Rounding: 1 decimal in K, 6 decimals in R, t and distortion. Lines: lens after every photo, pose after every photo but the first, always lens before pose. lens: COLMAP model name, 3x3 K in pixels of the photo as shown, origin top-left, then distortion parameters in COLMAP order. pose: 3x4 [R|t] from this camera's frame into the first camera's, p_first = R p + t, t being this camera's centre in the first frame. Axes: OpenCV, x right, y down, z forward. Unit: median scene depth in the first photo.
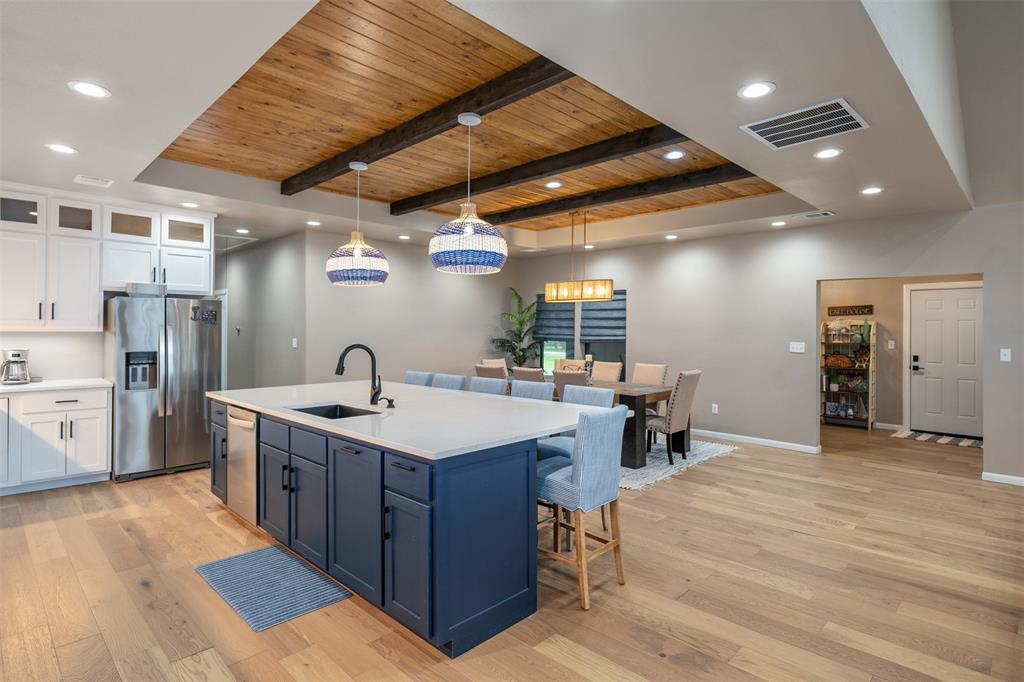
lens RADIAL K [[522.9, 0, 542.5], [0, 522.9, 348.4], [0, 0, 1]] dist [-0.016190, -0.000106]
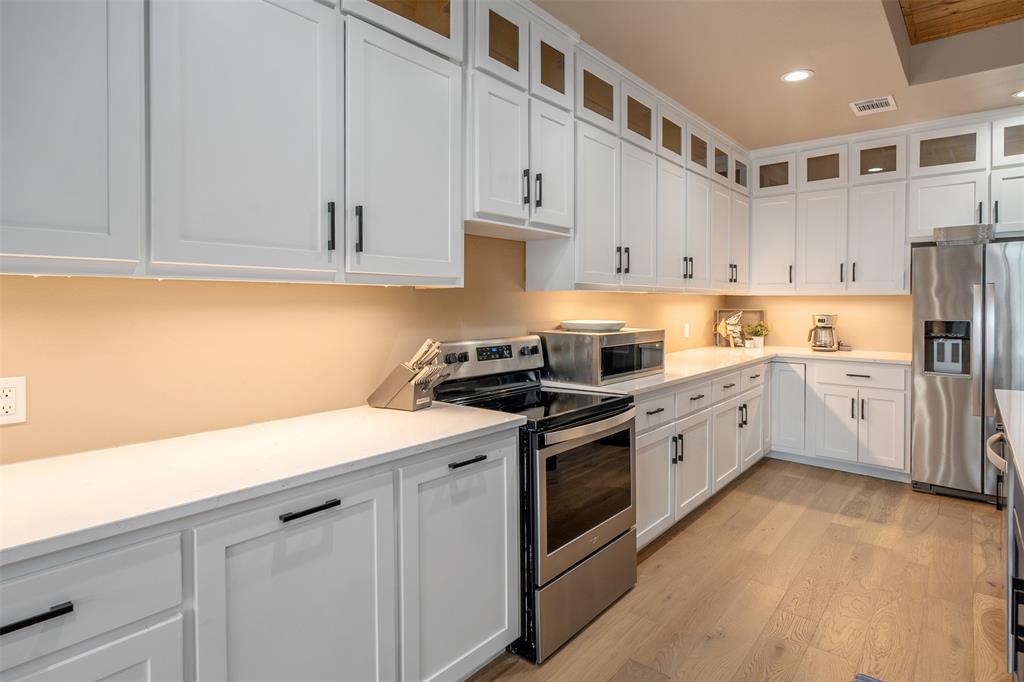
lens RADIAL K [[541.3, 0, 503.1], [0, 541.3, 308.5], [0, 0, 1]] dist [-0.000079, 0.000137]
pose [[0.025477, 0.005324, -0.999661, -0.034693], [-0.031226, 0.999502, 0.004527, 0.004859], [0.999188, 0.031100, 0.025630, 0.366519]]
